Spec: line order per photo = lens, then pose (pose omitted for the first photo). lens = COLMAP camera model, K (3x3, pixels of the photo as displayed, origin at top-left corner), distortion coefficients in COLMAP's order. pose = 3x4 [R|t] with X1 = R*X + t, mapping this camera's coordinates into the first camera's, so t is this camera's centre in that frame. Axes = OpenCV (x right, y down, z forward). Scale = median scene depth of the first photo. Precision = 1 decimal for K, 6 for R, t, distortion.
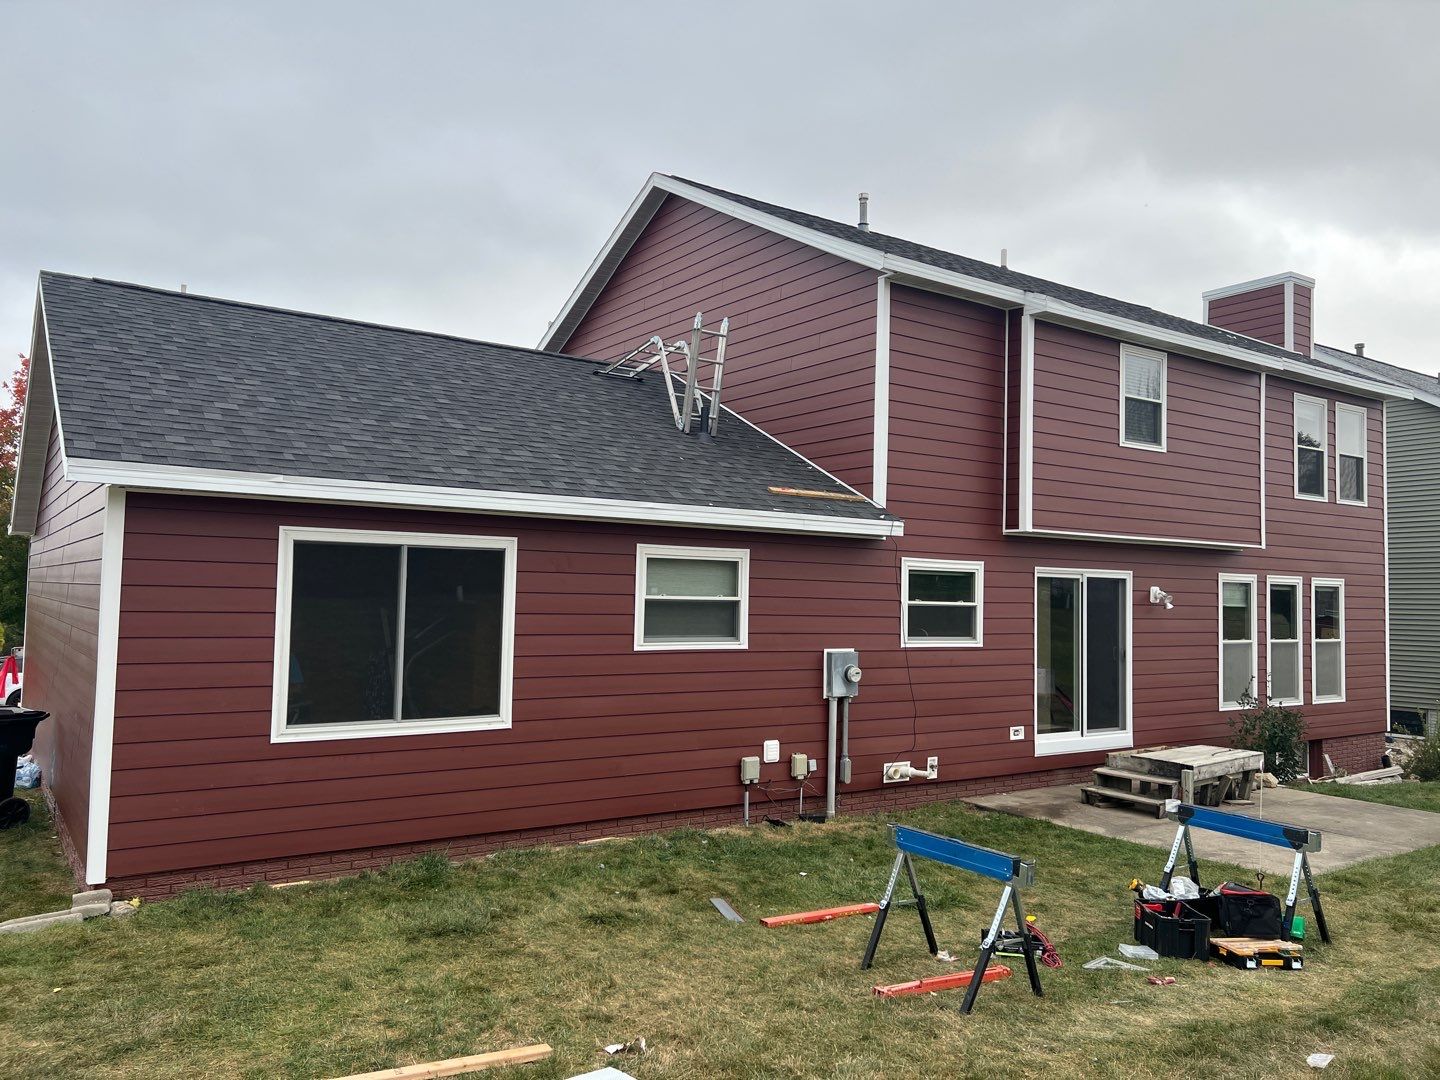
lens RADIAL K [[1071.5, 0, 719.3], [0, 1071.5, 541.6], [0, 0, 1]] dist [0.075741, -0.094621]
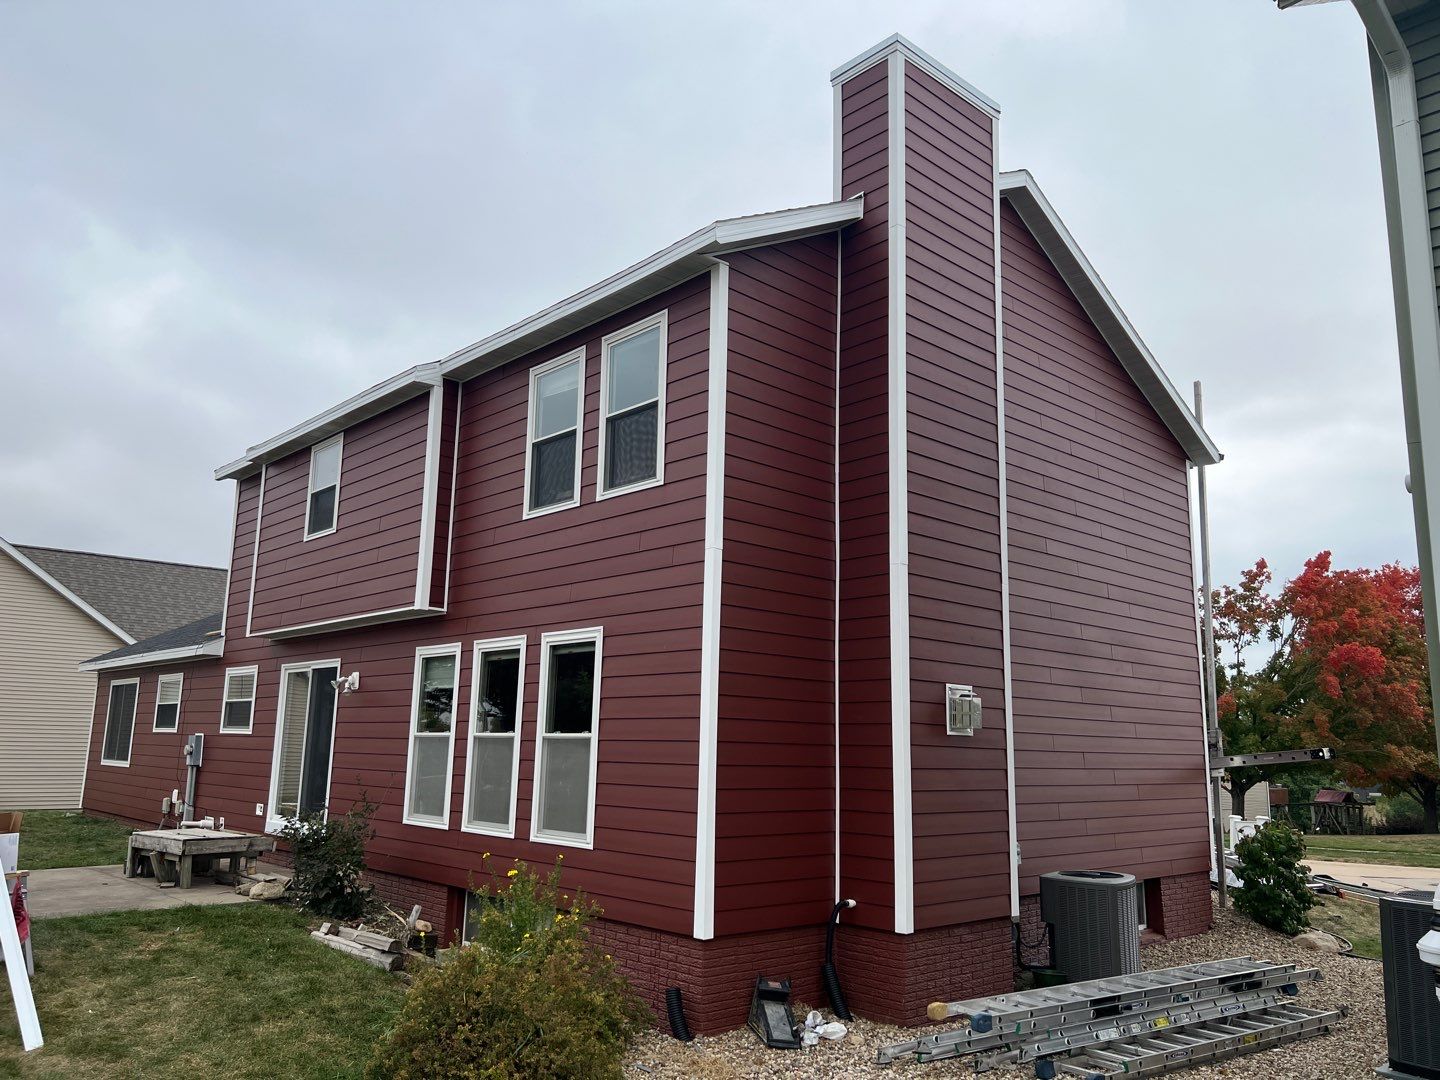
lens RADIAL K [[1071.5, 0, 719.3], [0, 1071.5, 541.6], [0, 0, 1]] dist [0.075741, -0.094621]
pose [[0.138952, -0.197996, -0.970304, 1.612100], [0.033119, 0.980190, -0.195270, 0.145352], [0.989745, -0.005002, 0.142757, 1.384850]]
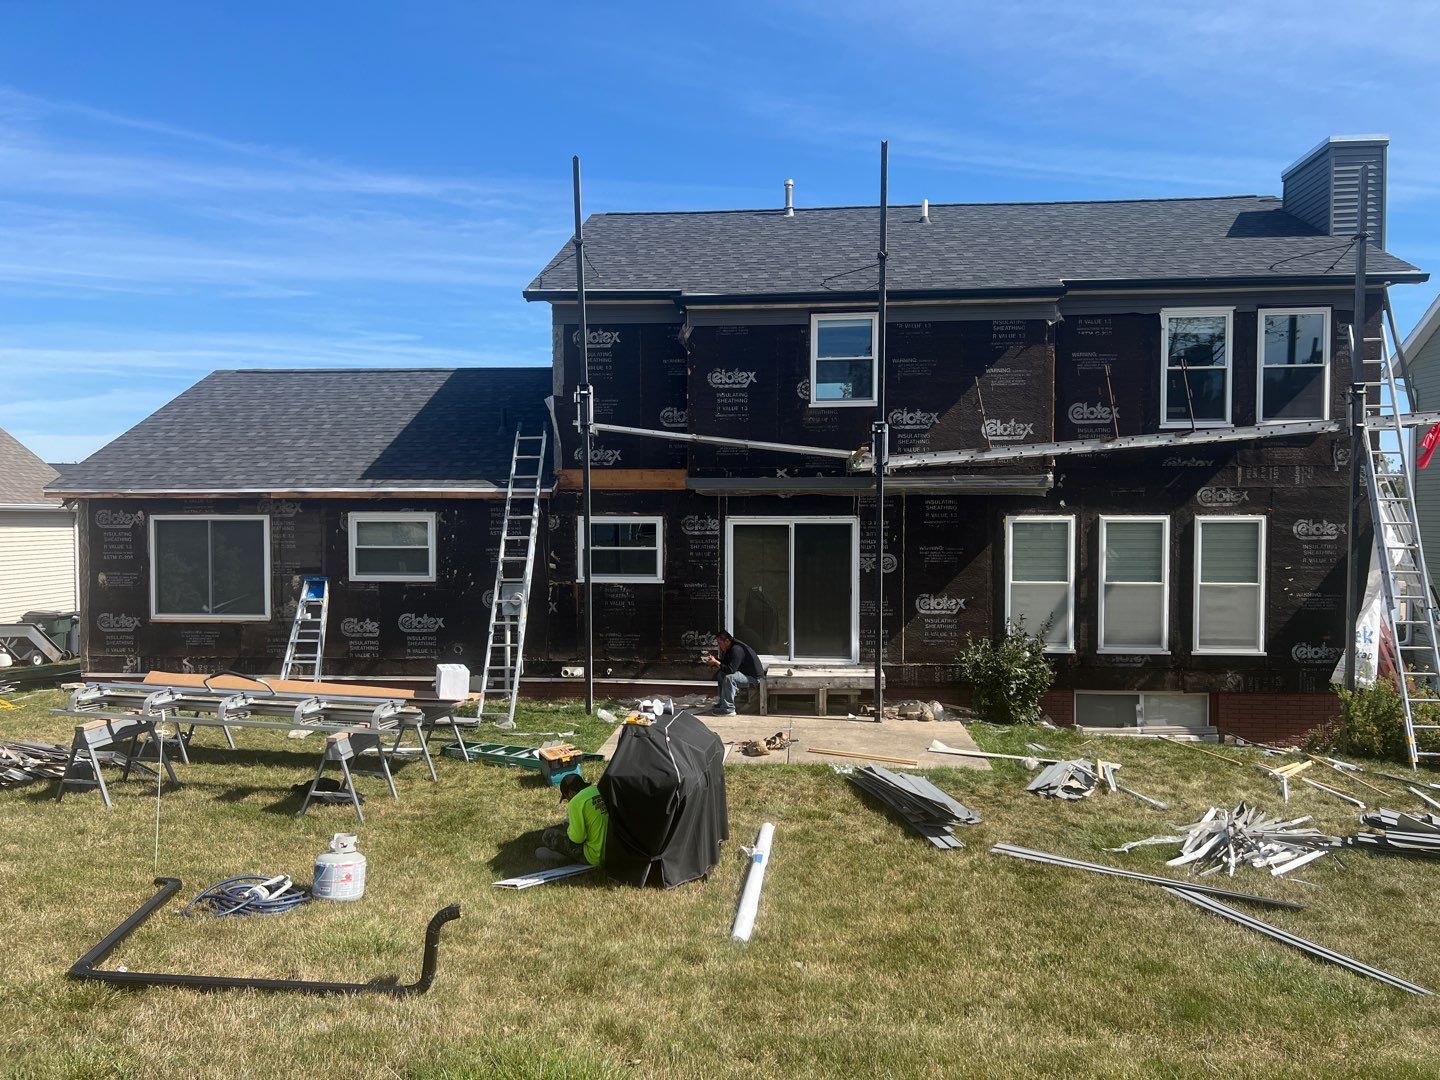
lens RADIAL K [[1085.6, 0, 717.1], [0, 1085.6, 546.3], [0, 0, 1]] dist [0.027352, -0.005467]
pose [[0.770349, 0.000136, -0.637622, 1.112896], [0.044780, 0.997519, 0.054314, -0.010350], [0.636048, -0.070393, 0.768432, 0.078346]]
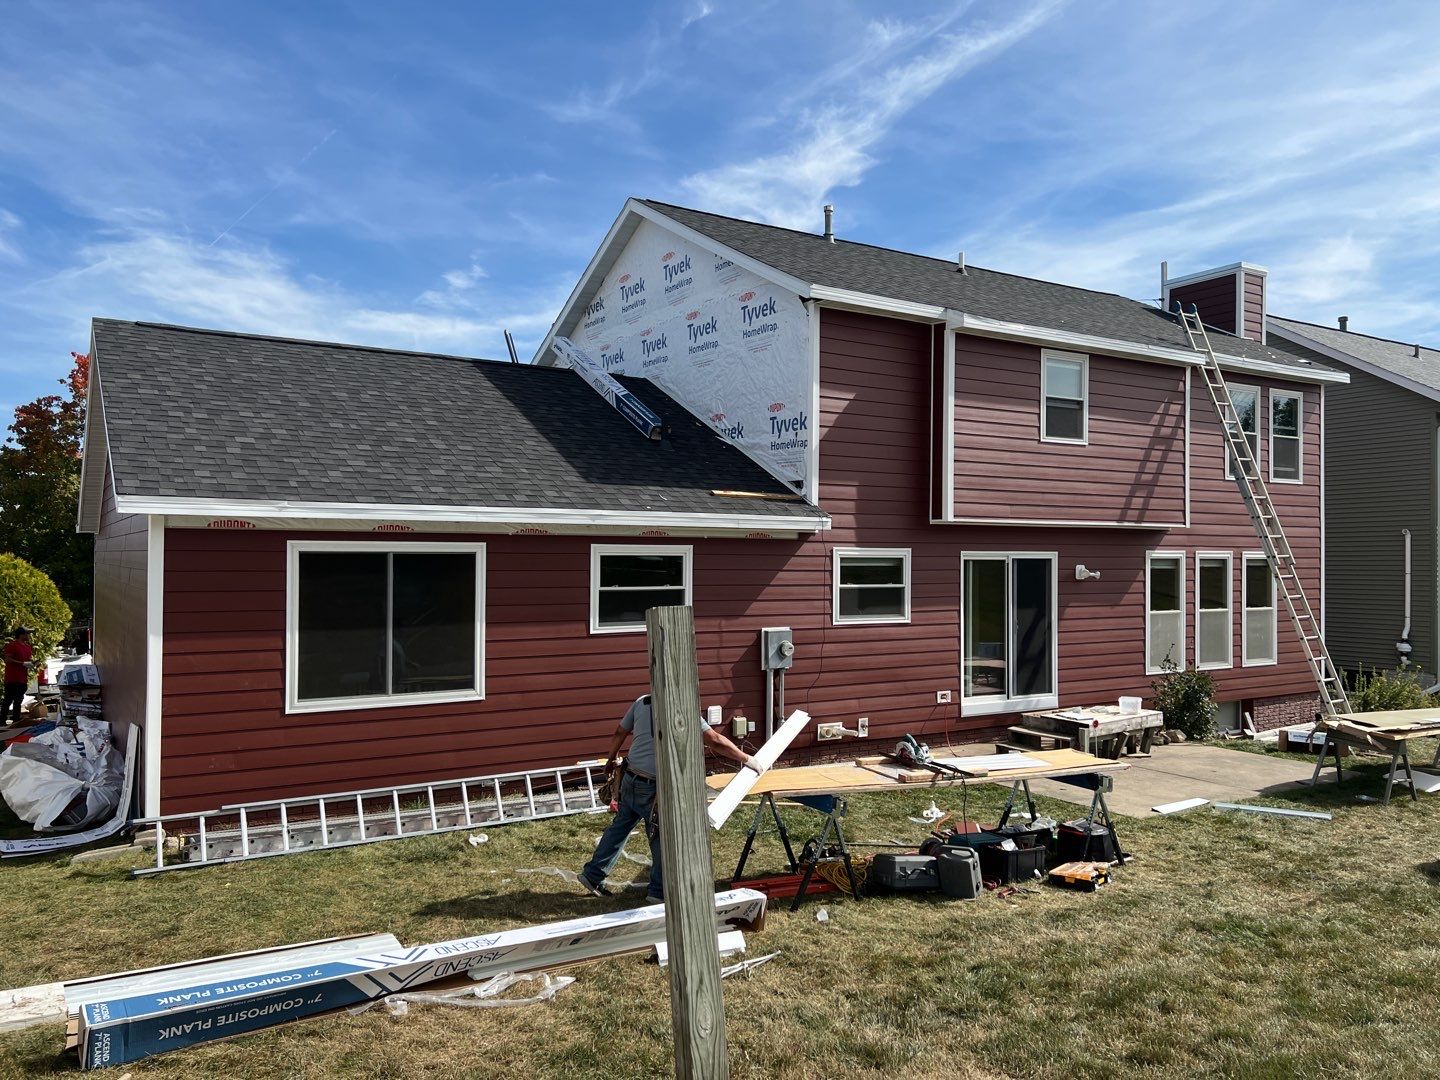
lens RADIAL K [[1072.5, 0, 727.2], [0, 1072.5, 545.7], [0, 0, 1]] dist [0.075726, -0.096194]
pose [[0.999052, -0.015785, -0.040568, 0.098772], [0.017286, 0.999169, 0.036910, -0.030382], [0.039952, -0.037576, 0.998495, -0.148069]]
